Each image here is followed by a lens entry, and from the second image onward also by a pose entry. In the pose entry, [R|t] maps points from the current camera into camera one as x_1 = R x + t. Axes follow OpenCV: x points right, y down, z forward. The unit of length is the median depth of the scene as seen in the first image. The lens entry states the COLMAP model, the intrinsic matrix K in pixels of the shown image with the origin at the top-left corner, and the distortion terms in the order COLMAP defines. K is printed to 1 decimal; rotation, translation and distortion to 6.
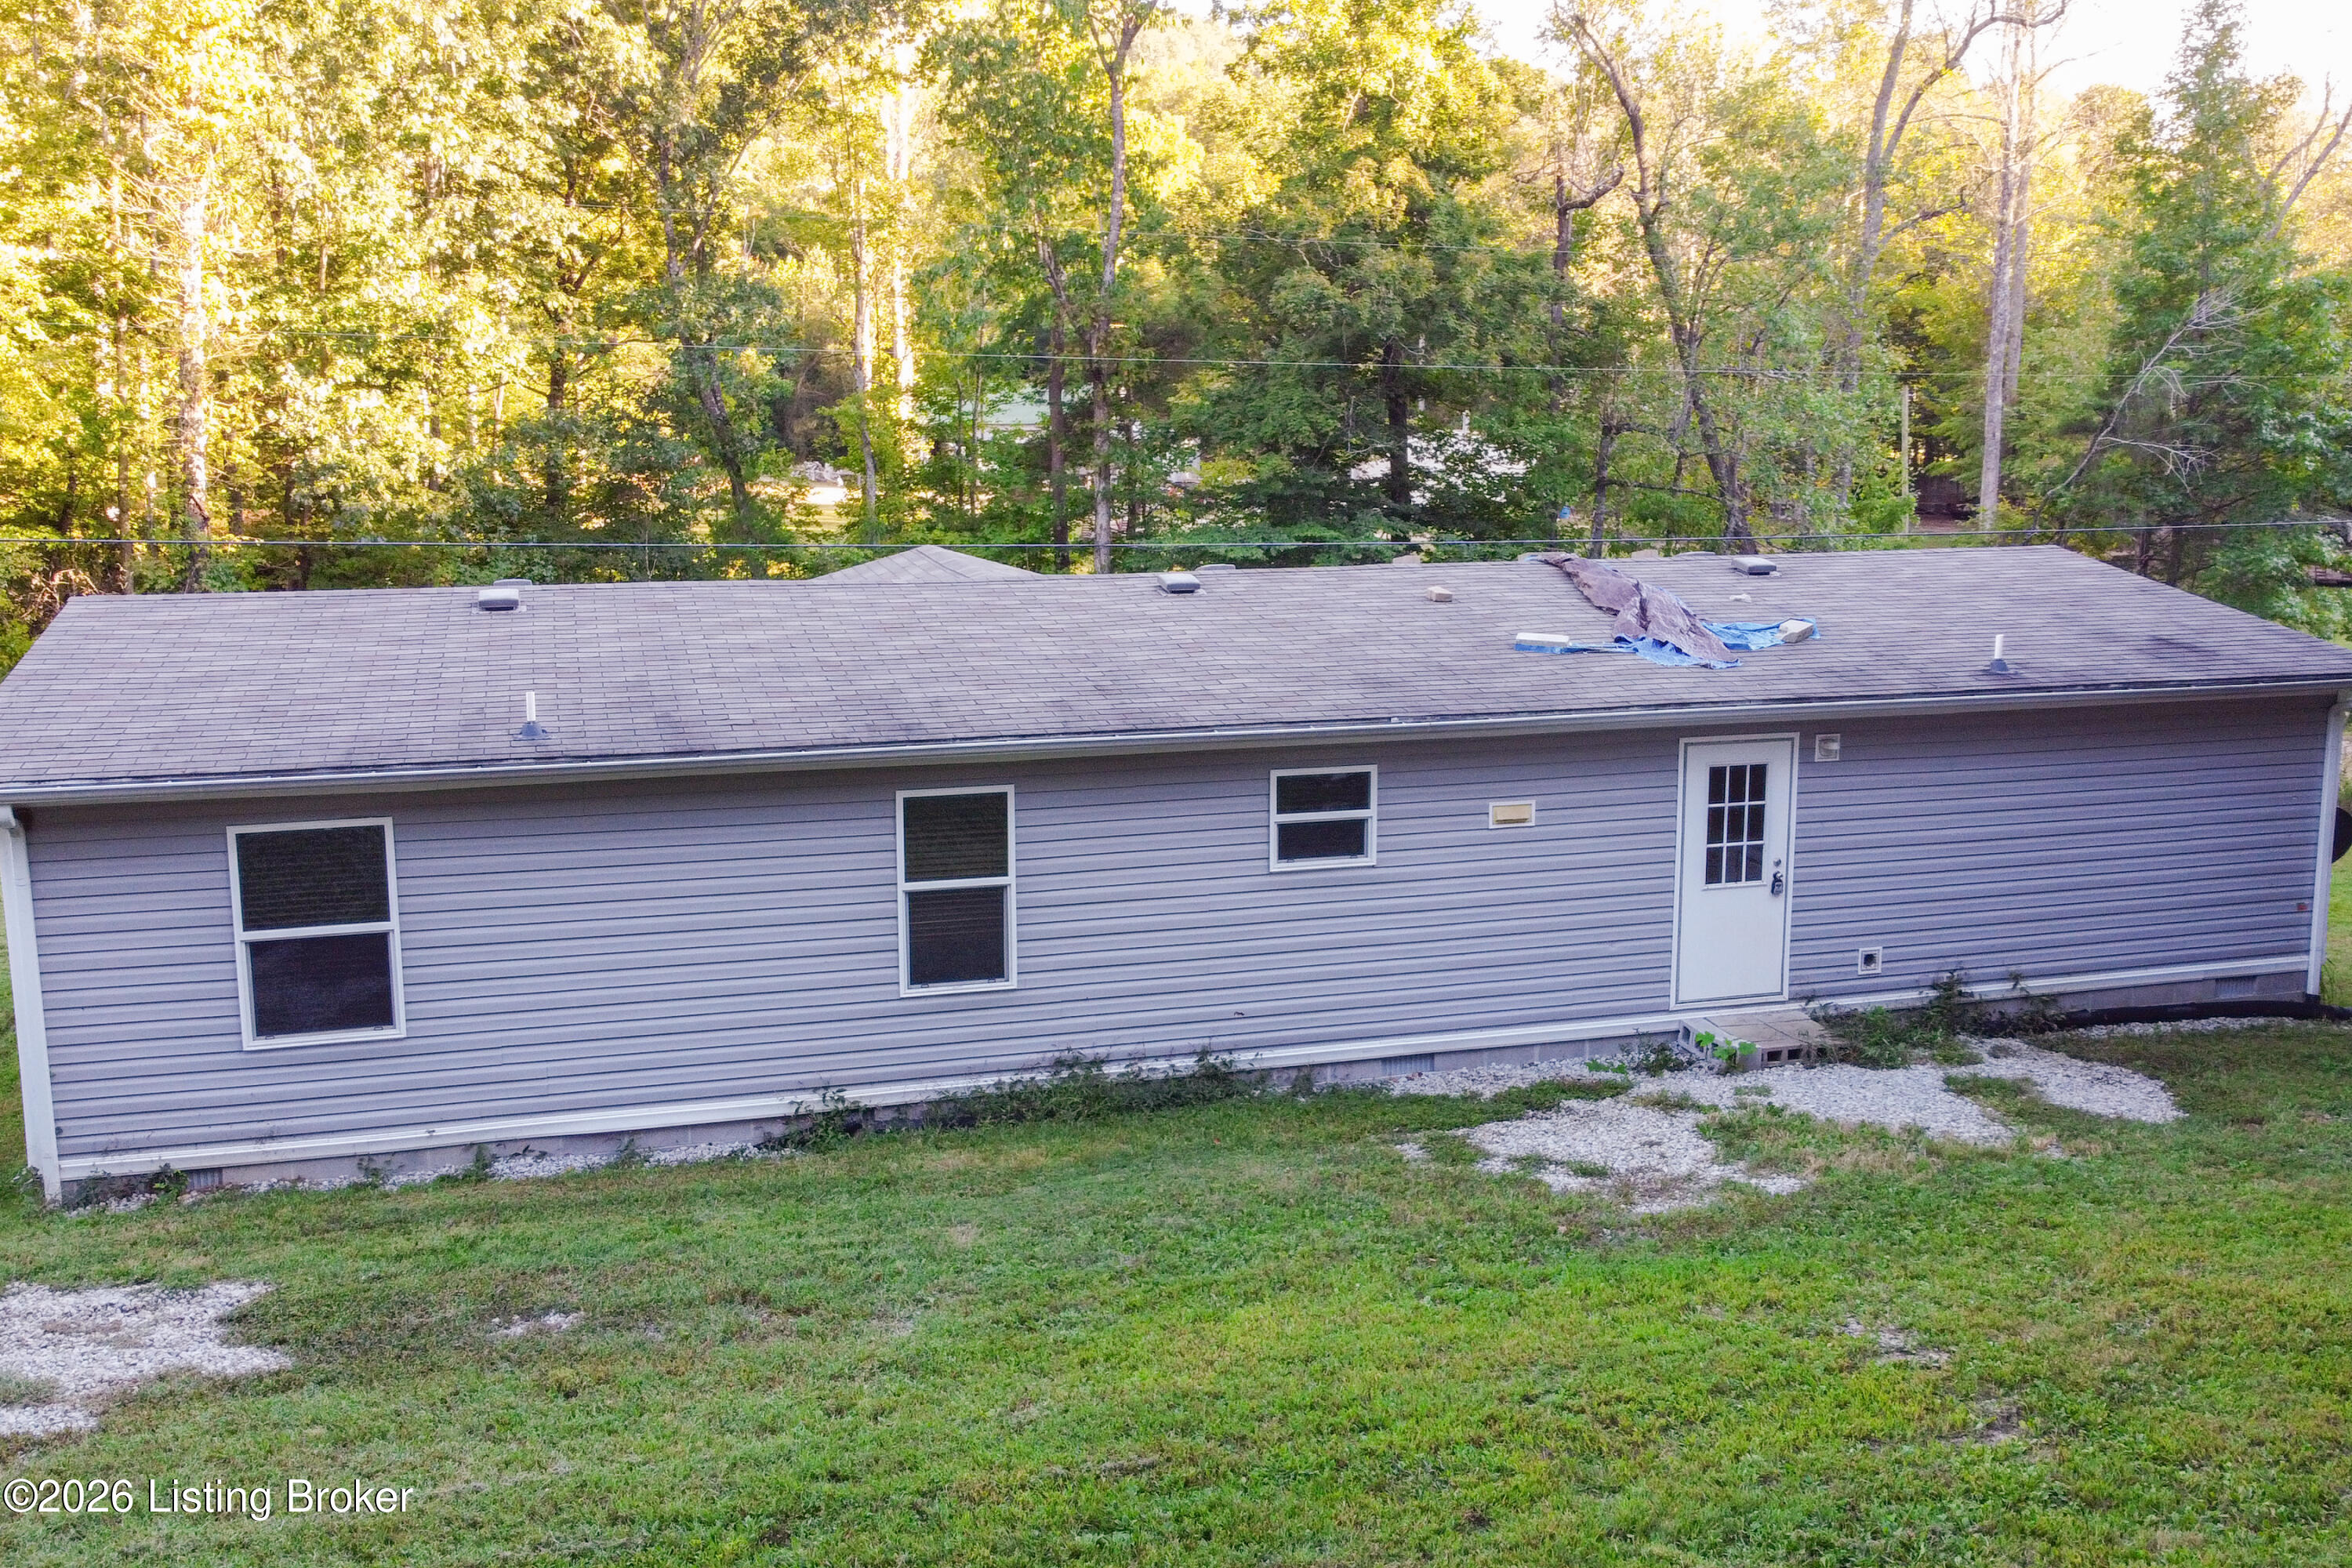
lens RADIAL K [[2111.9, 0, 1177.0], [0, 2111.9, 789.2], [0, 0, 1]] dist [0.008527, -0.037439]
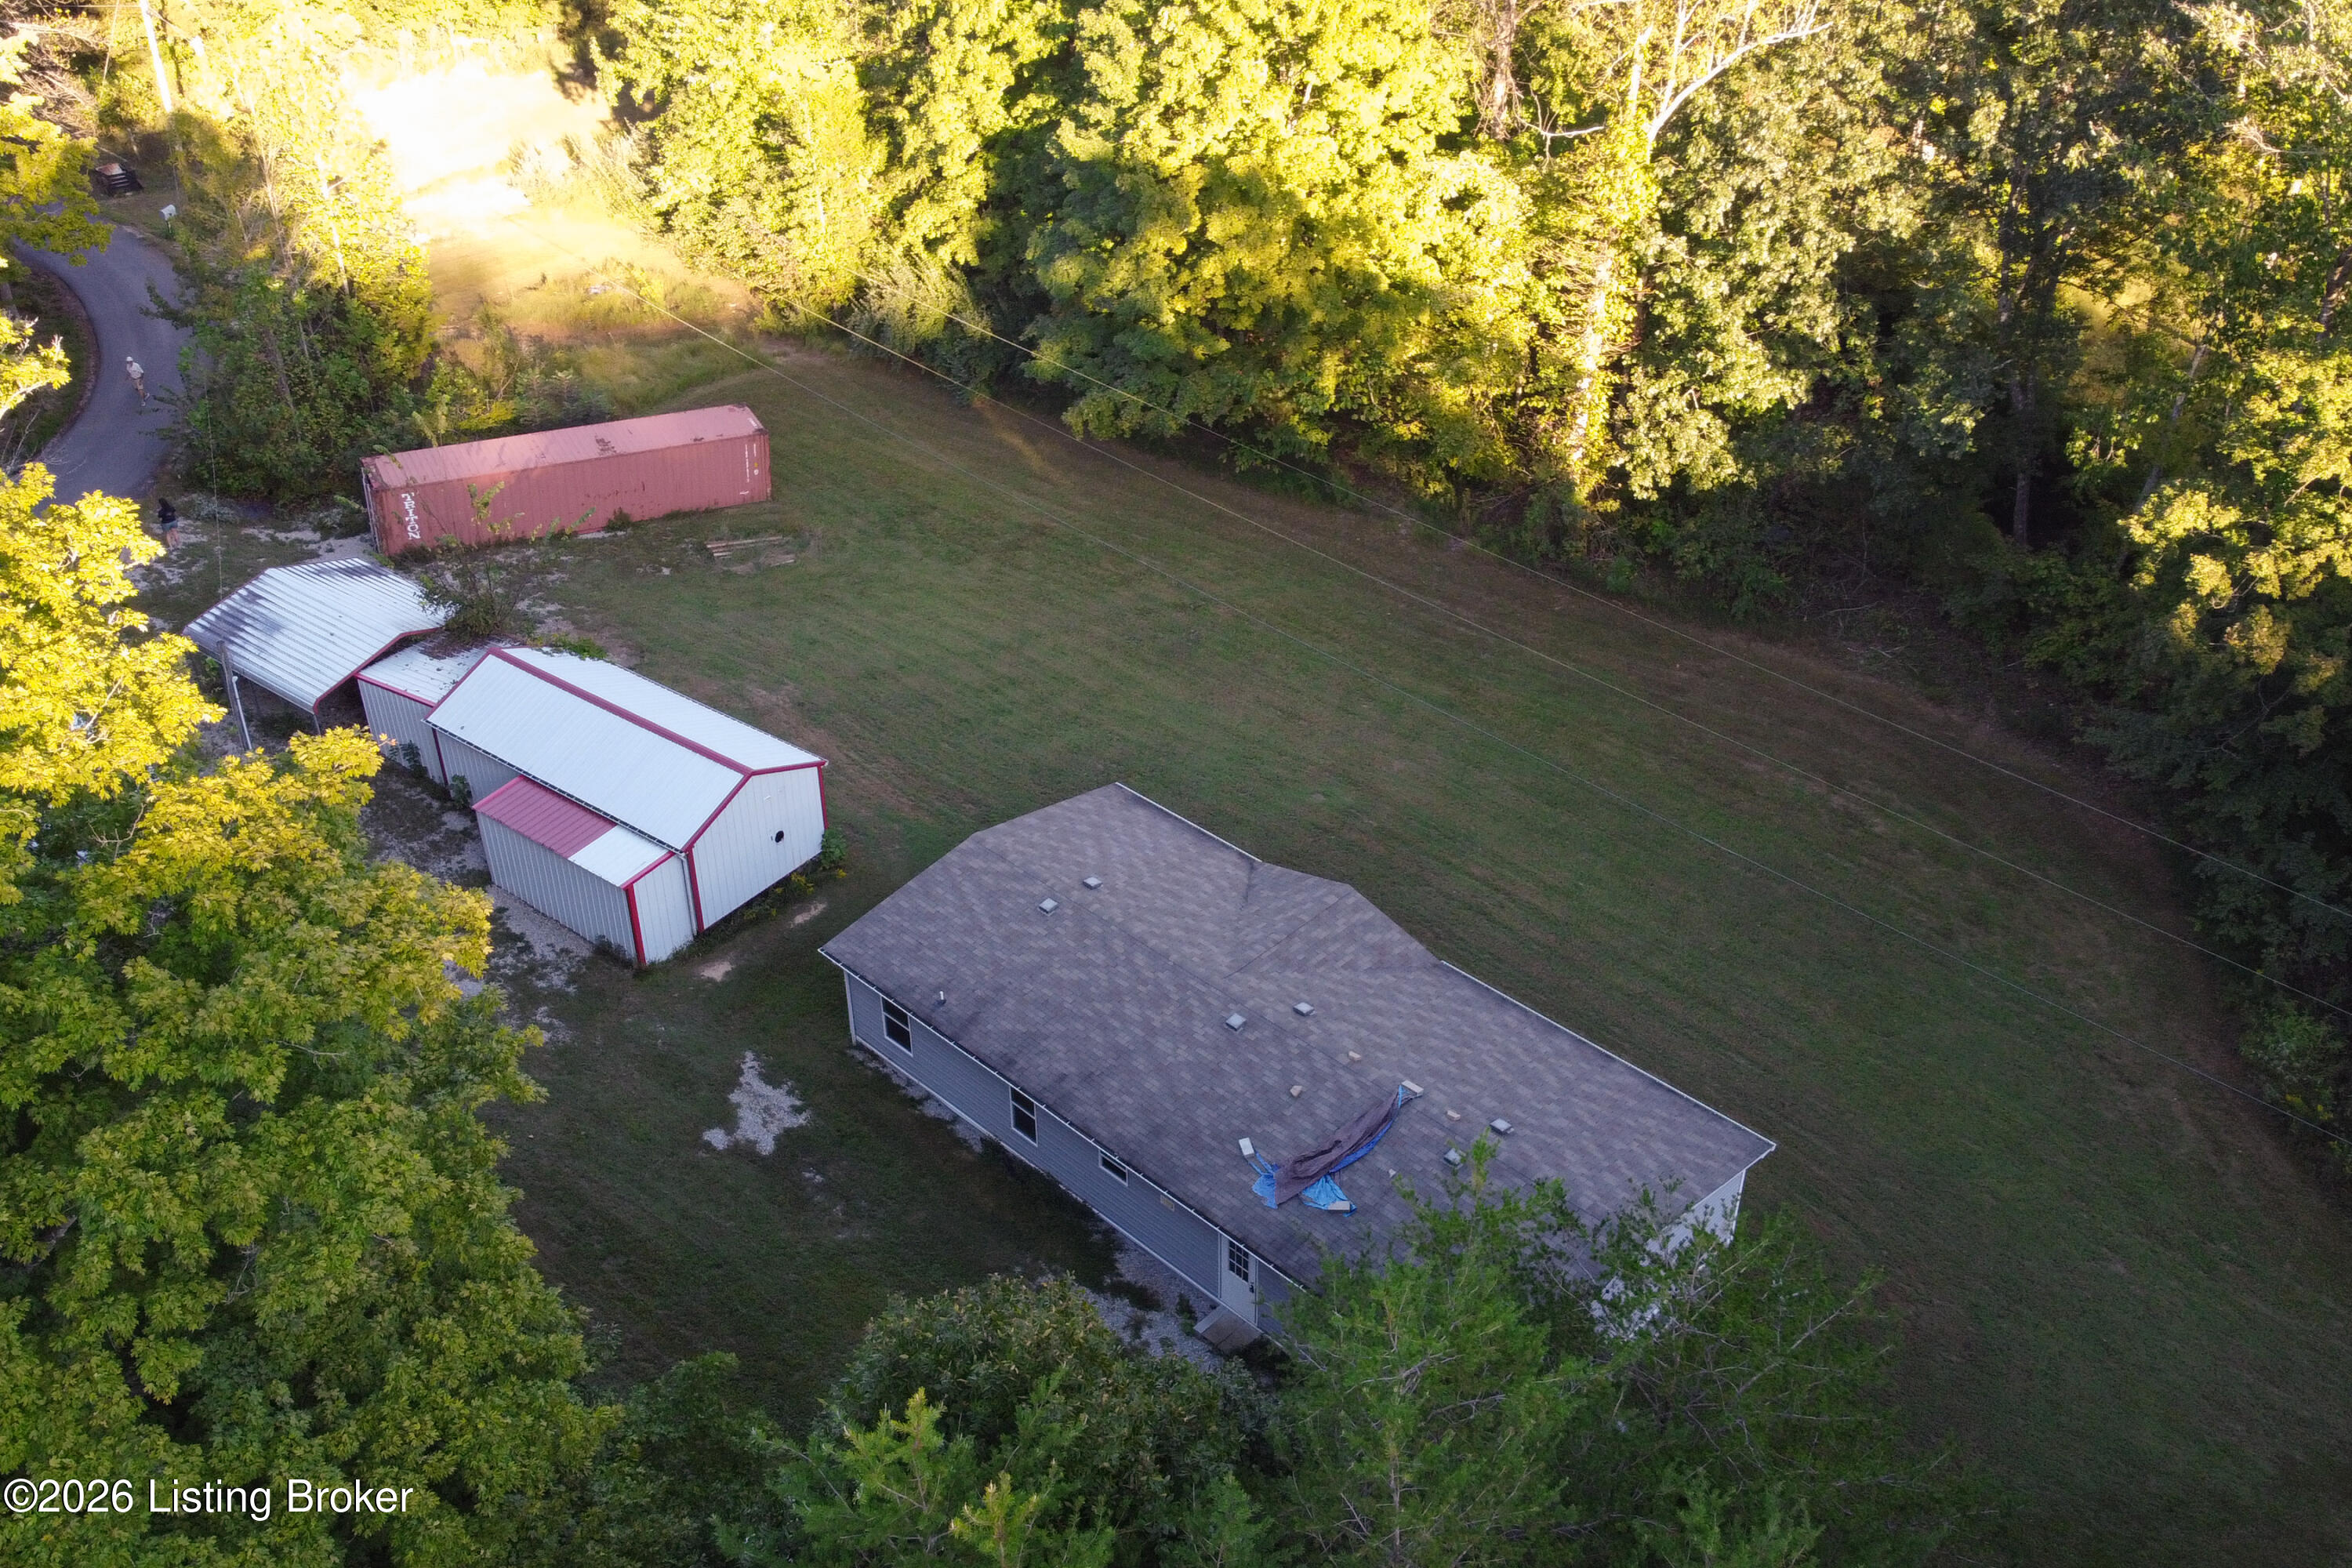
lens RADIAL K [[2111.9, 0, 1177.2], [0, 2111.9, 785.7], [0, 0, 1]] dist [0.008527, -0.037439]
pose [[0.490128, 0.490687, -0.720417, 1.863942], [-0.138839, 0.859894, 0.491229, -1.783522], [0.860522, -0.140743, 0.489585, -0.202406]]
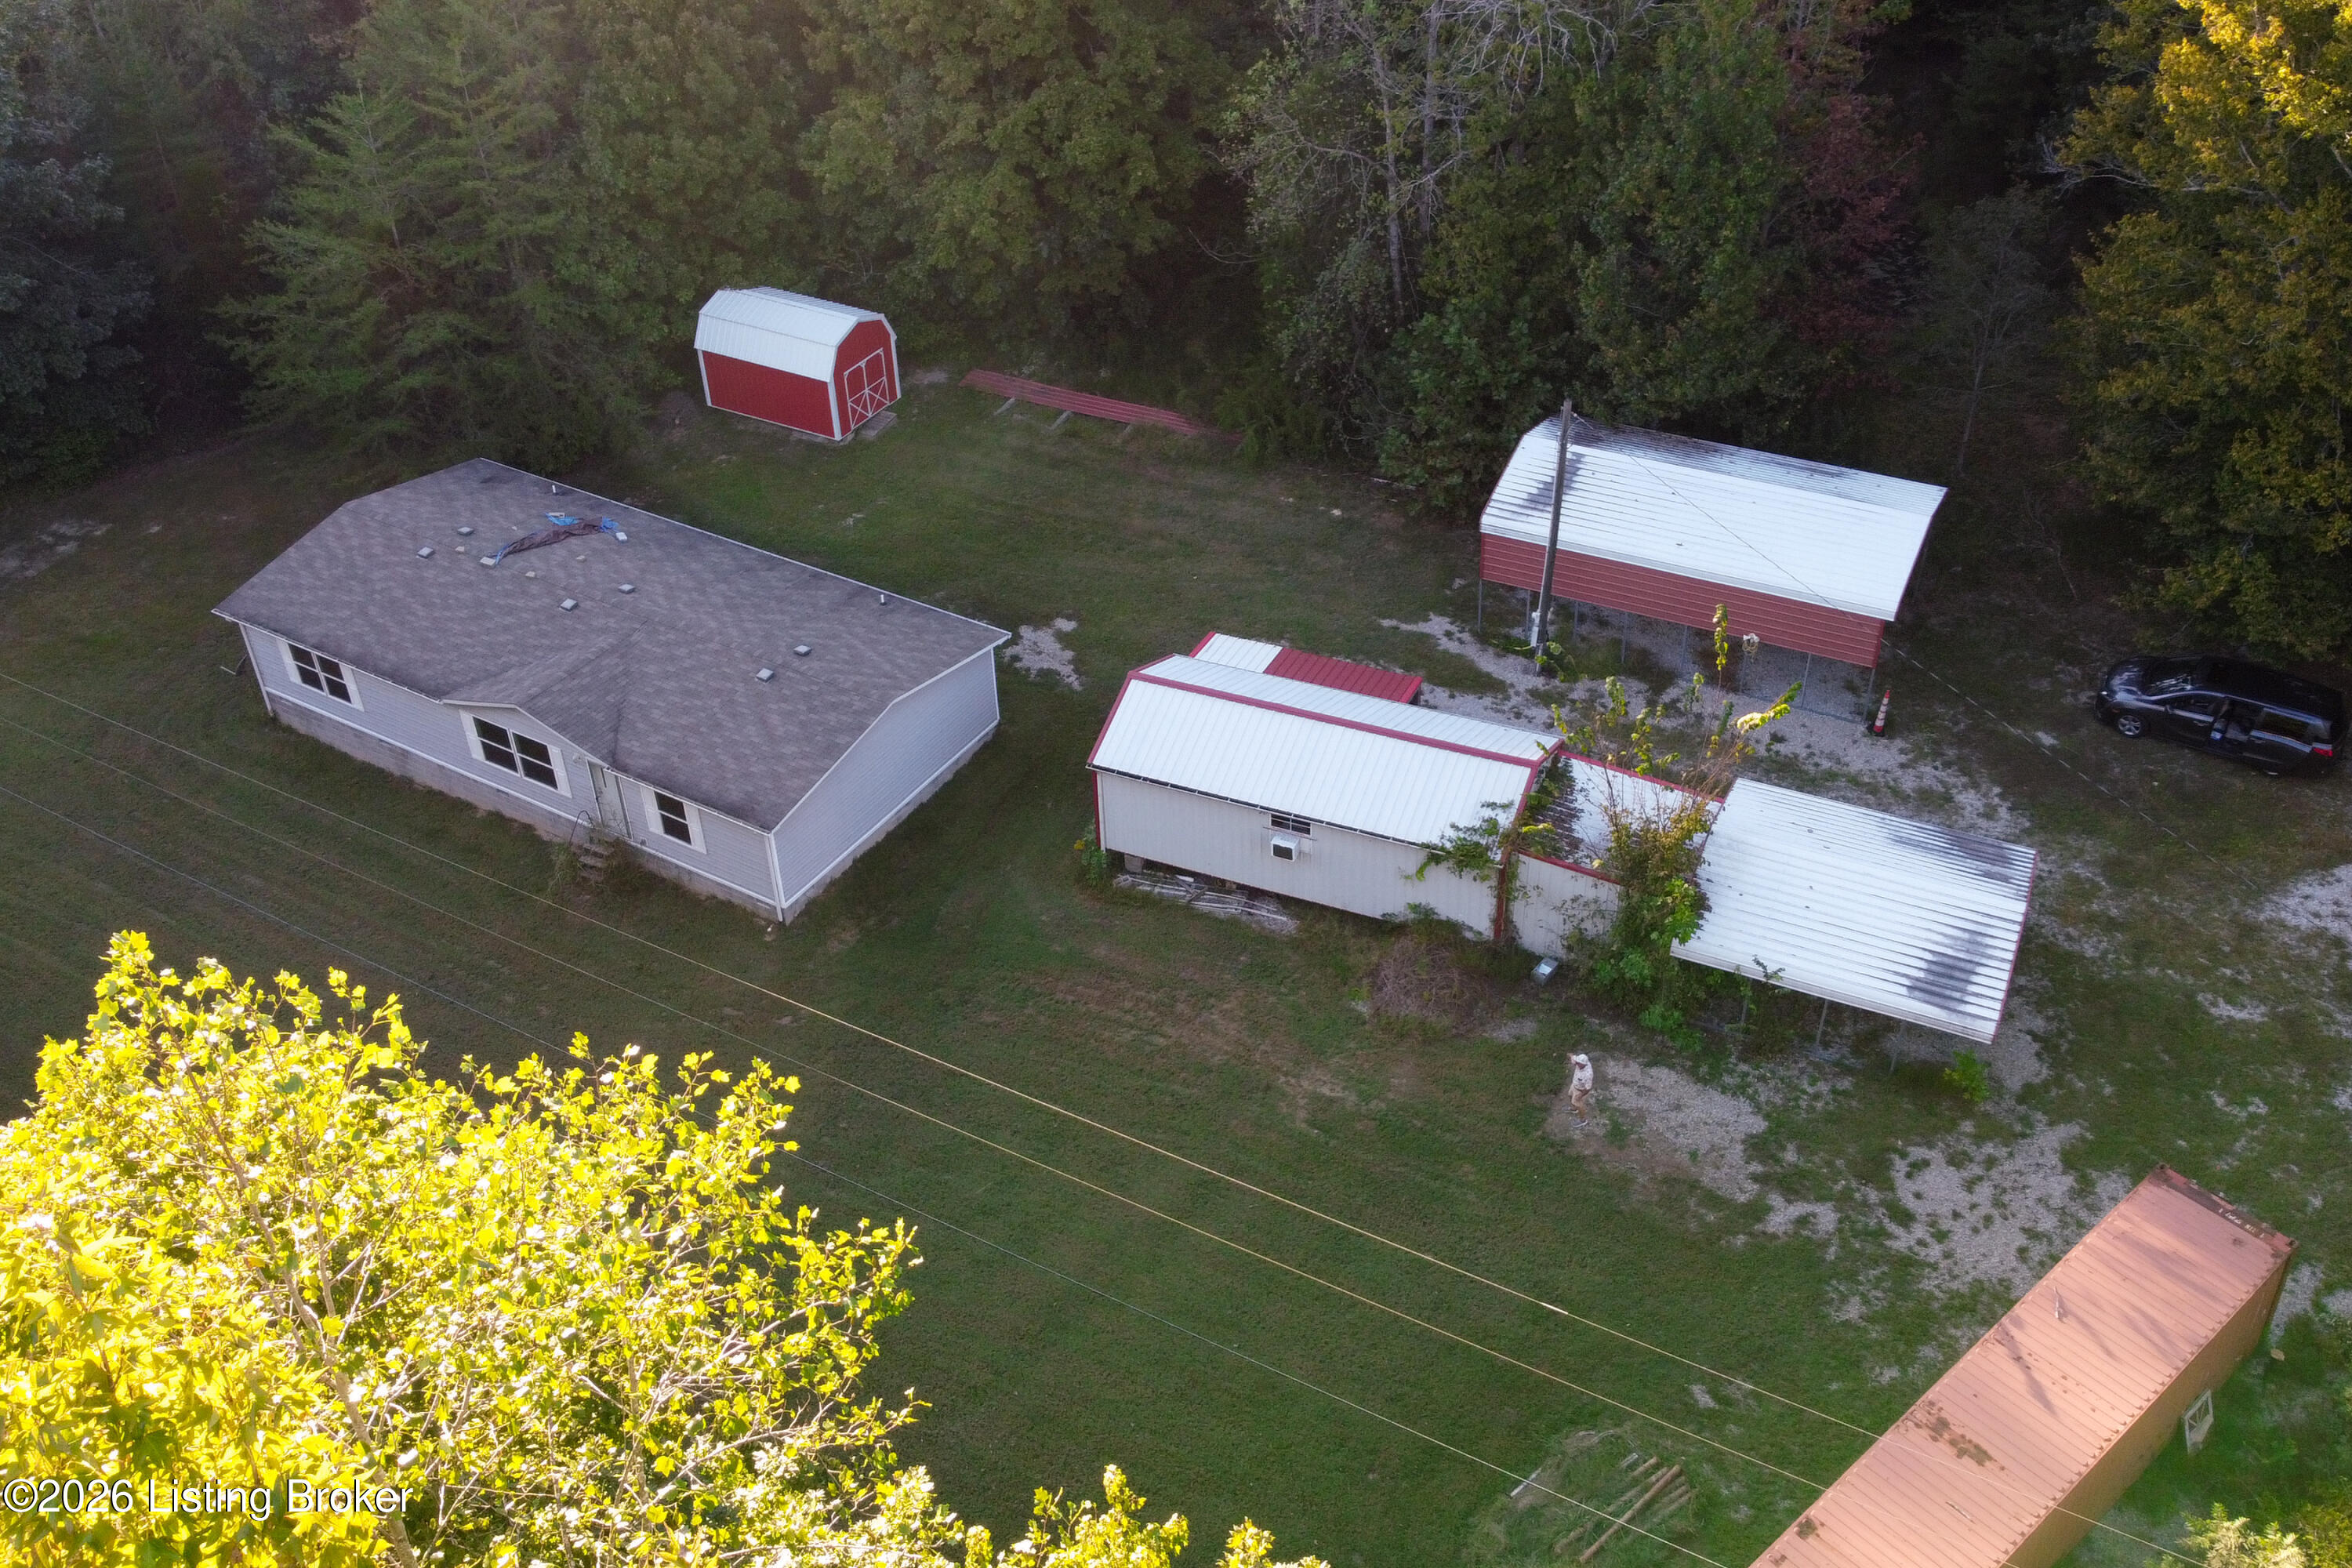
lens RADIAL K [[2111.9, 0, 1174.6], [0, 2111.9, 779.6], [0, 0, 1]] dist [0.008527, -0.037439]
pose [[-0.670678, -0.430597, 0.603968, -2.841364], [0.149429, 0.719120, 0.678629, -2.114595], [-0.726541, 0.545392, -0.417954, 2.188731]]
